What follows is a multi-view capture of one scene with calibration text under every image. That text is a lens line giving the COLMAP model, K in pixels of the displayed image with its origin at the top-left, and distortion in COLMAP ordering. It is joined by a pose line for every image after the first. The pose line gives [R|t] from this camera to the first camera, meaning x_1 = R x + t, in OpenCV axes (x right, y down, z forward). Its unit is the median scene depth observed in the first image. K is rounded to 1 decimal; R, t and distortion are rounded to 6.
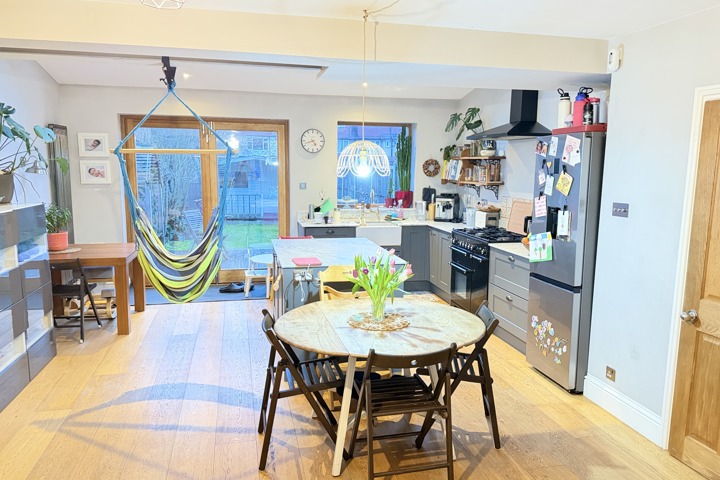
lens RADIAL K [[531.5, 0, 363.1], [0, 531.5, 248.5], [0, 0, 1]] dist [0.043571, -0.007562]
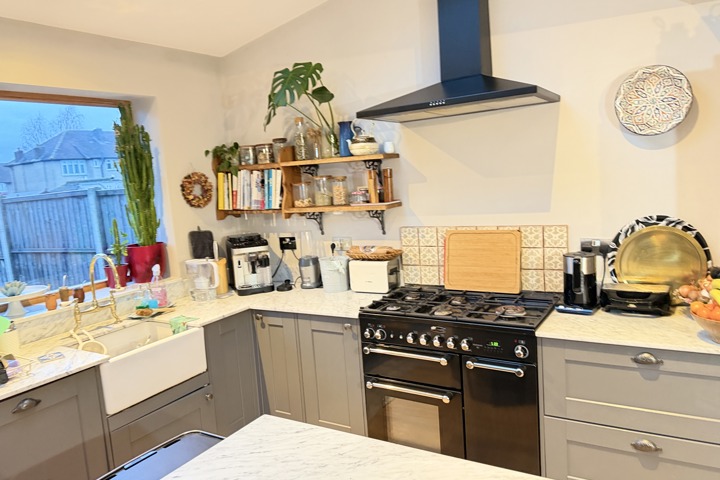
lens RADIAL K [[531.5, 0, 363.1], [0, 531.5, 248.5], [0, 0, 1]] dist [0.043571, -0.007562]
pose [[0.688364, -0.164288, 0.706516, -0.182873], [0.191349, 0.980640, 0.041597, -0.131942], [-0.699672, 0.106557, 0.706474, 0.807710]]
